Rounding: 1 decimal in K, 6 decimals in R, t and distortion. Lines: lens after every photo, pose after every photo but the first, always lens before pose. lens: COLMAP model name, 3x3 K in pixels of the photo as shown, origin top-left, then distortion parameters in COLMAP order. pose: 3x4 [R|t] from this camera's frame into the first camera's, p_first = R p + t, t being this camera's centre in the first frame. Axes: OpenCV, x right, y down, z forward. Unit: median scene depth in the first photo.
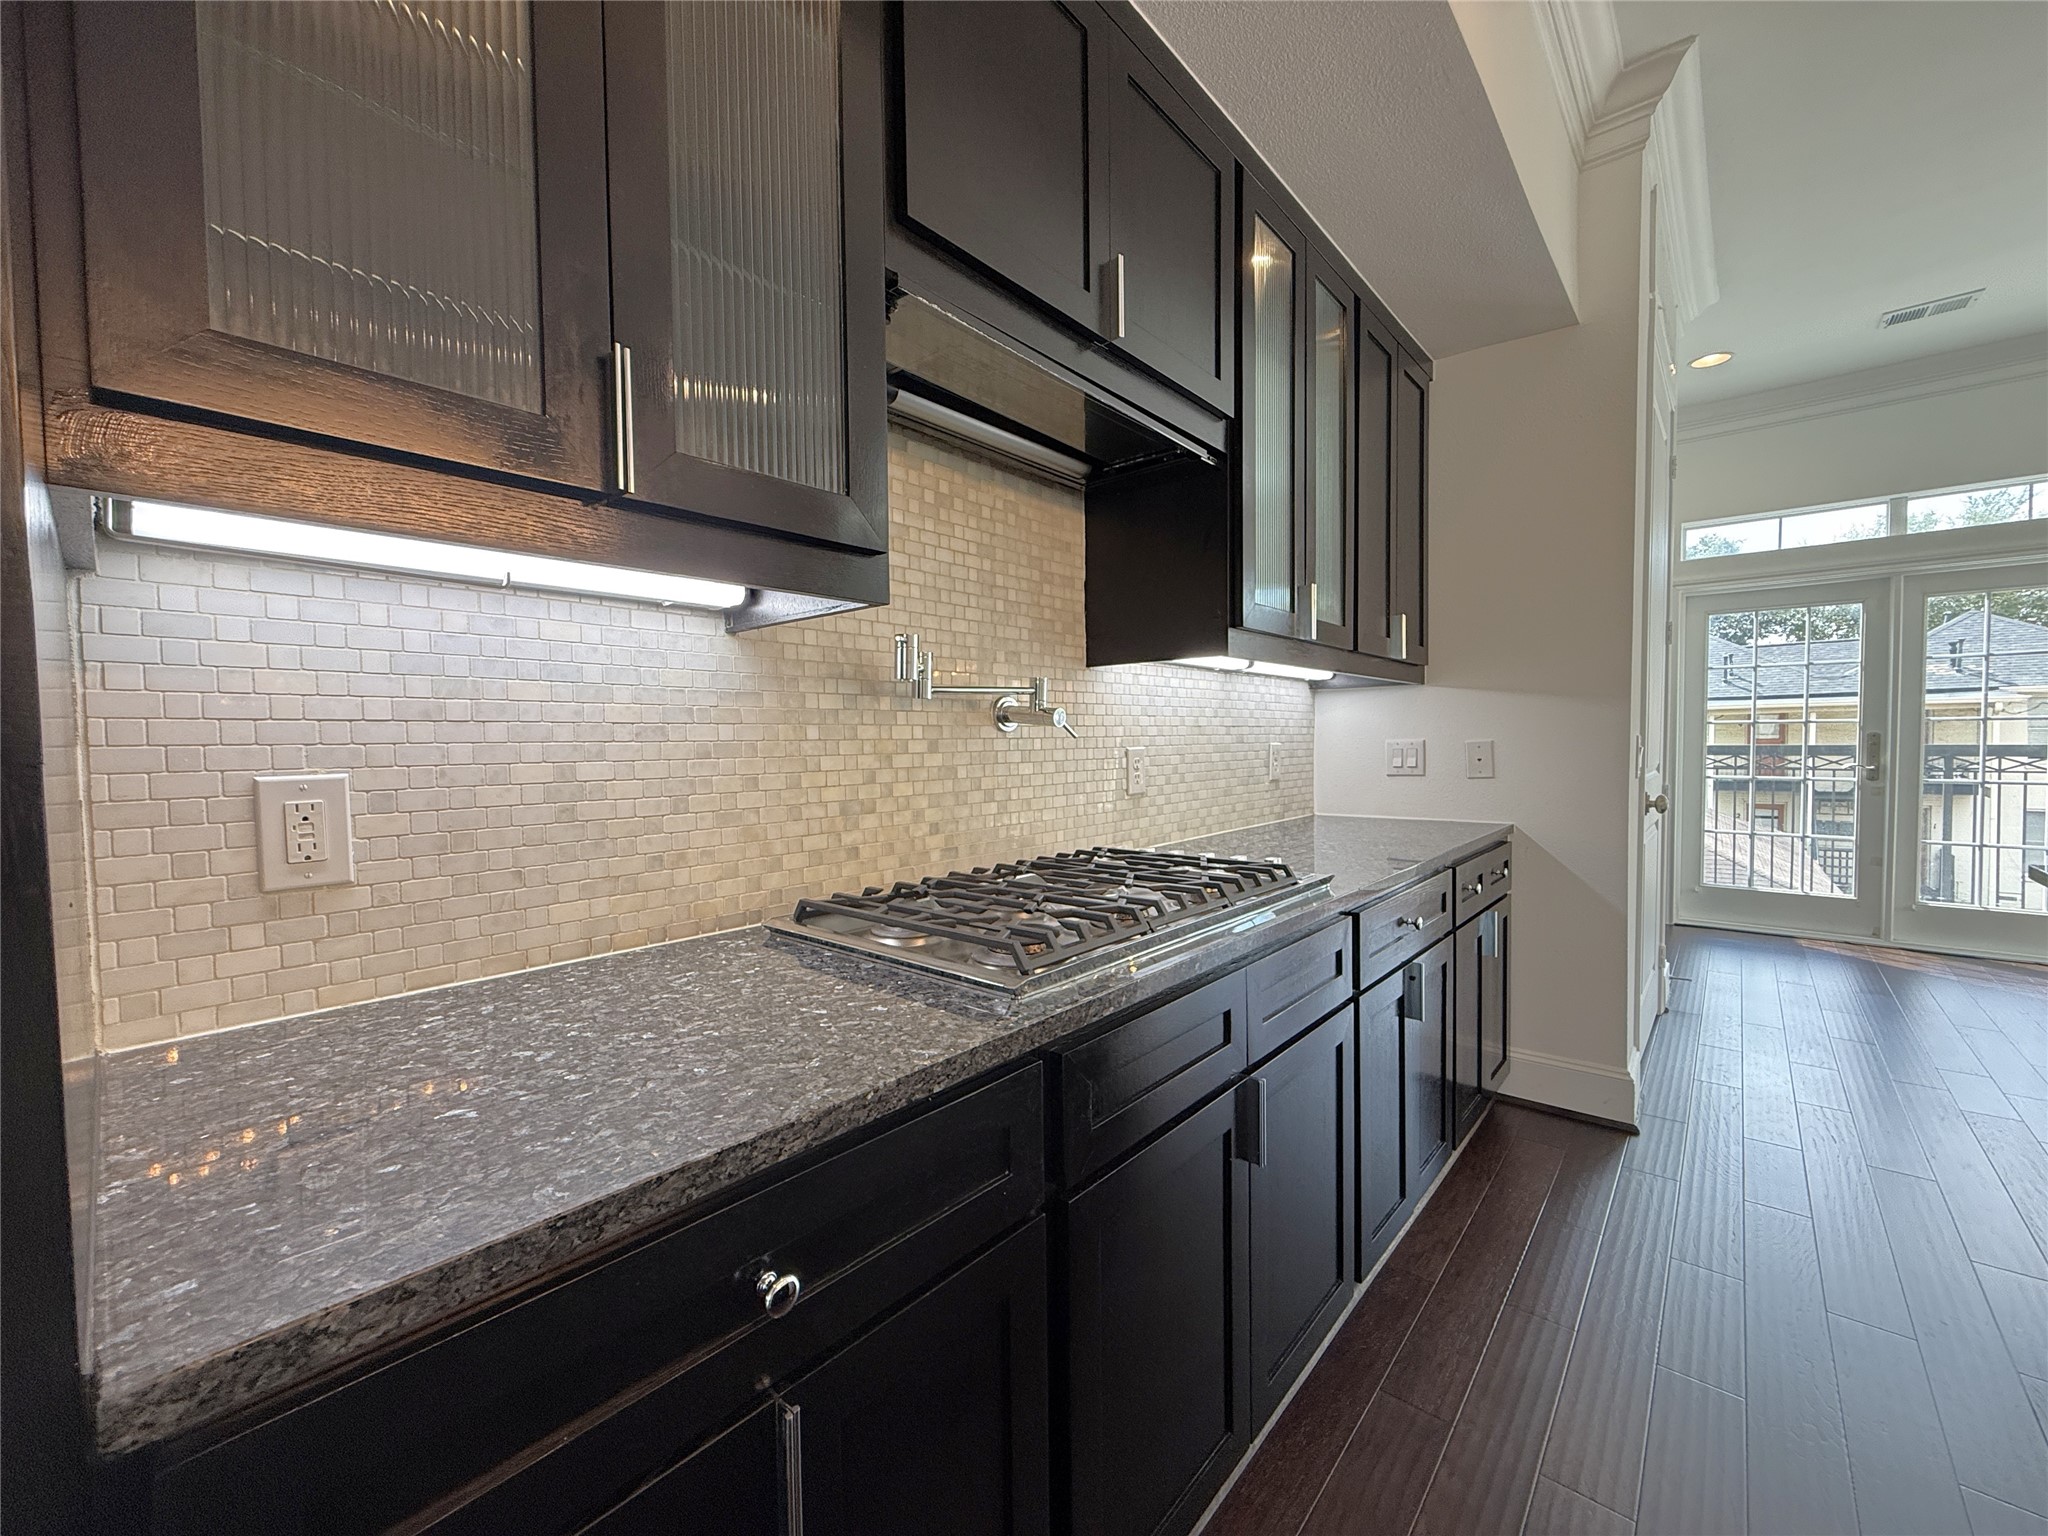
lens RADIAL K [[826.8, 0, 1039.0], [0, 826.8, 769.8], [0, 0, 1]] dist [0.001080, 0.000344]
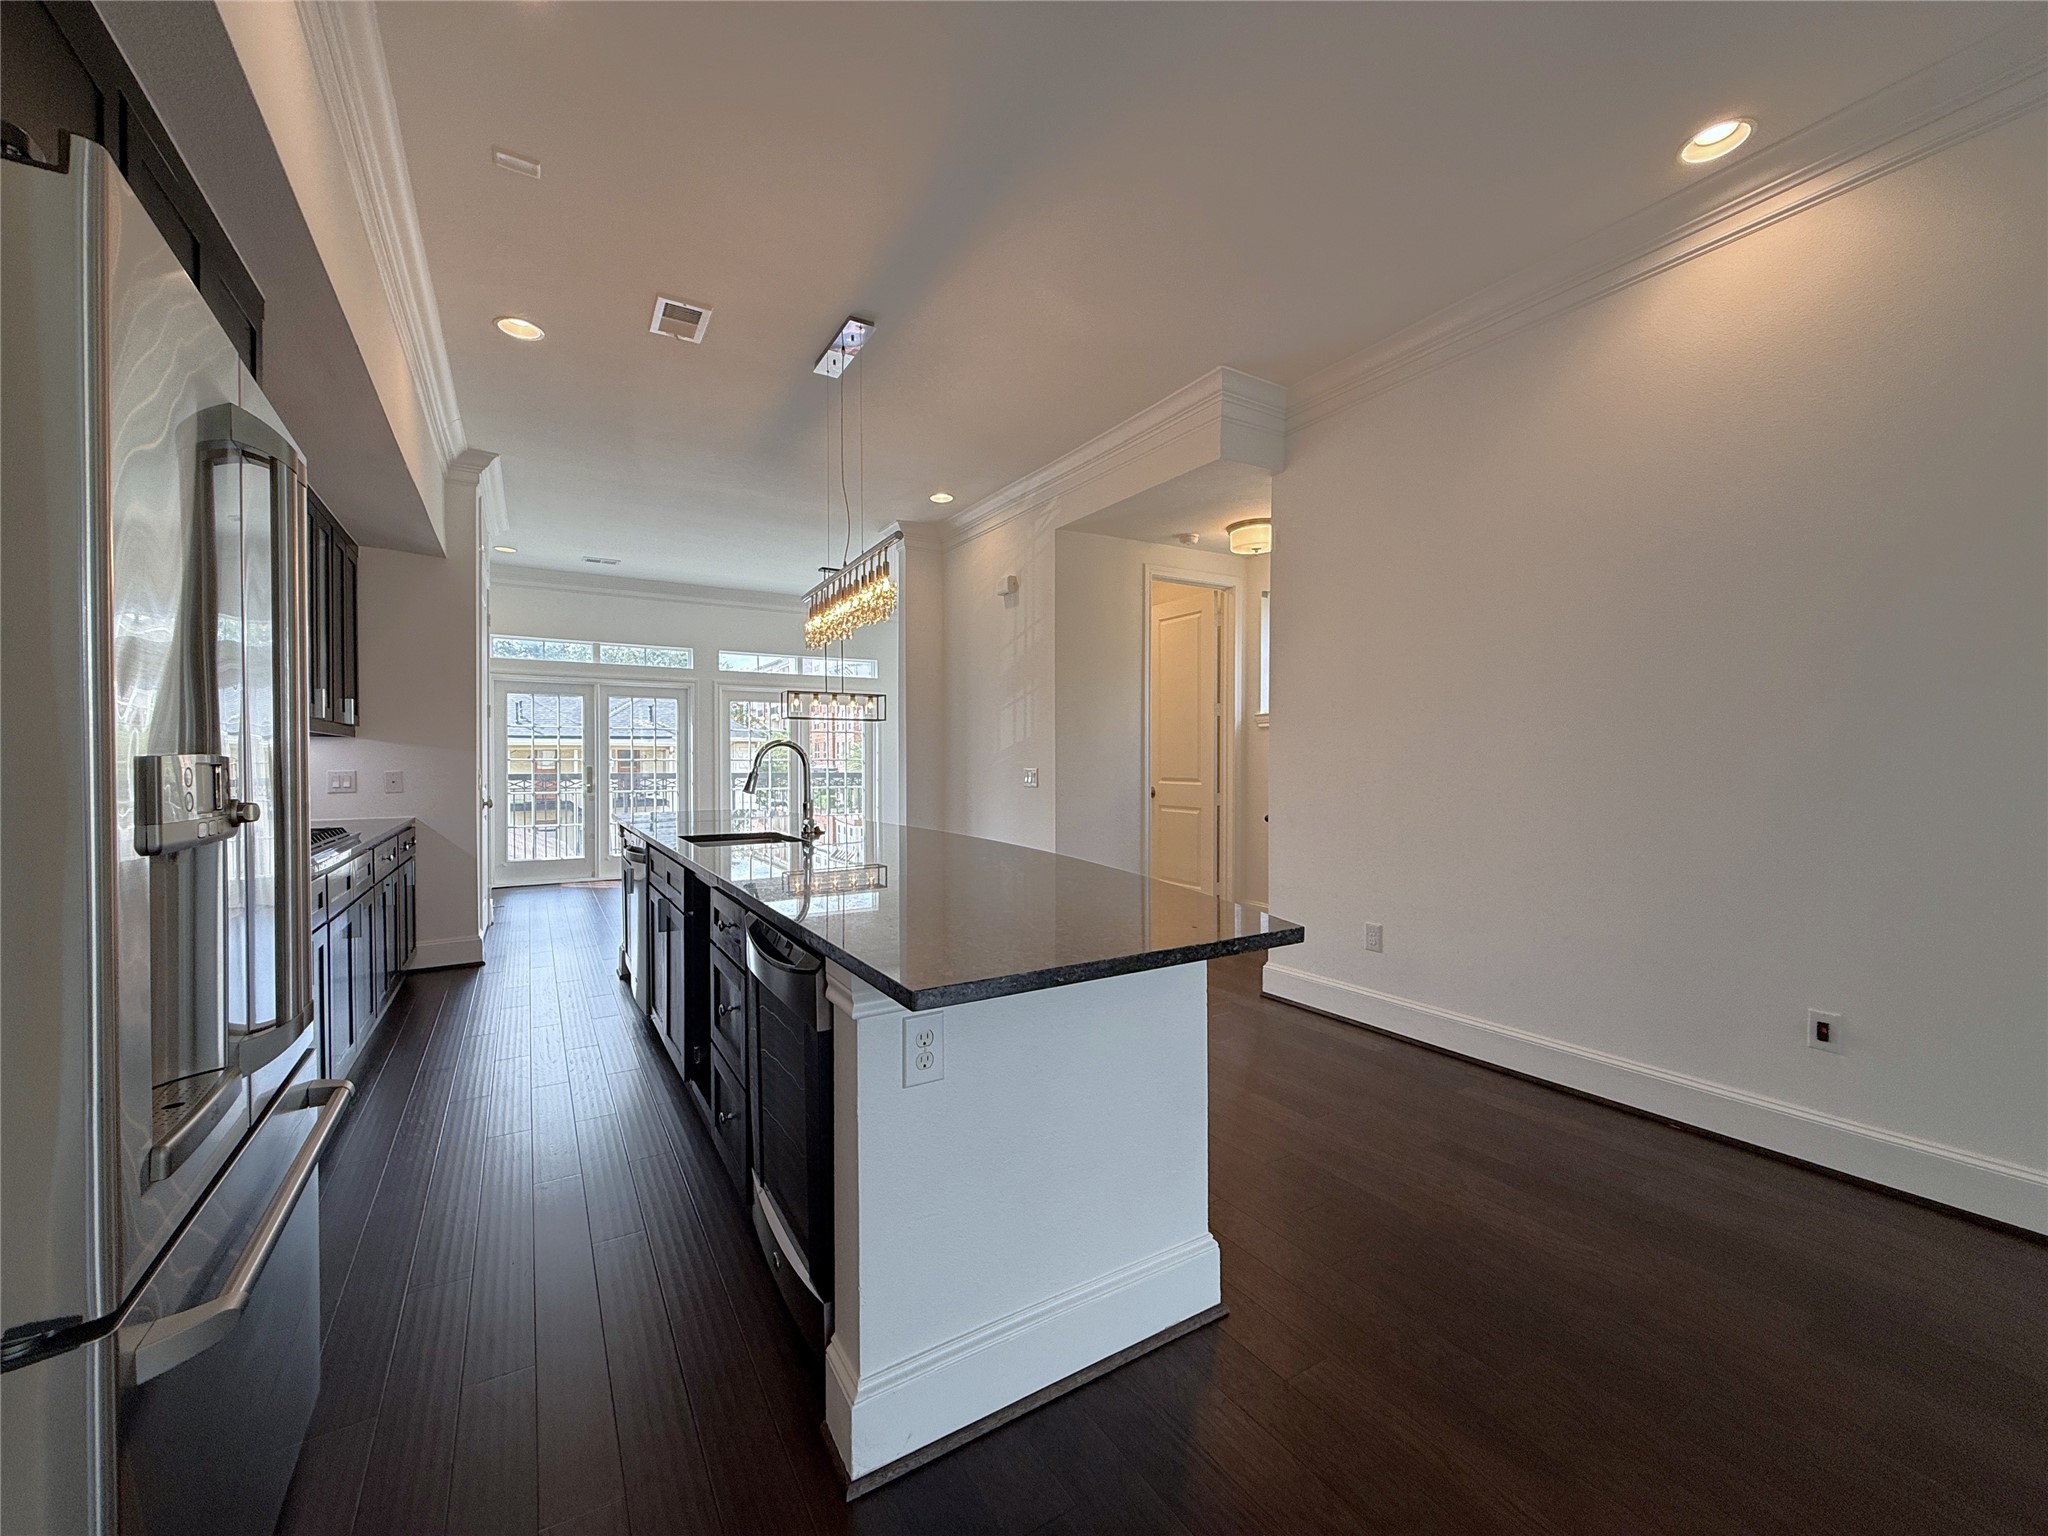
lens RADIAL K [[826.8, 0, 1012.1], [0, 826.8, 765.5], [0, 0, 1]] dist [0.001080, 0.000344]
pose [[0.332861, 0.005106, 0.942962, -0.672977], [0.034532, 0.999249, -0.017600, 0.027763], [-0.942344, 0.038421, 0.332434, -0.805583]]
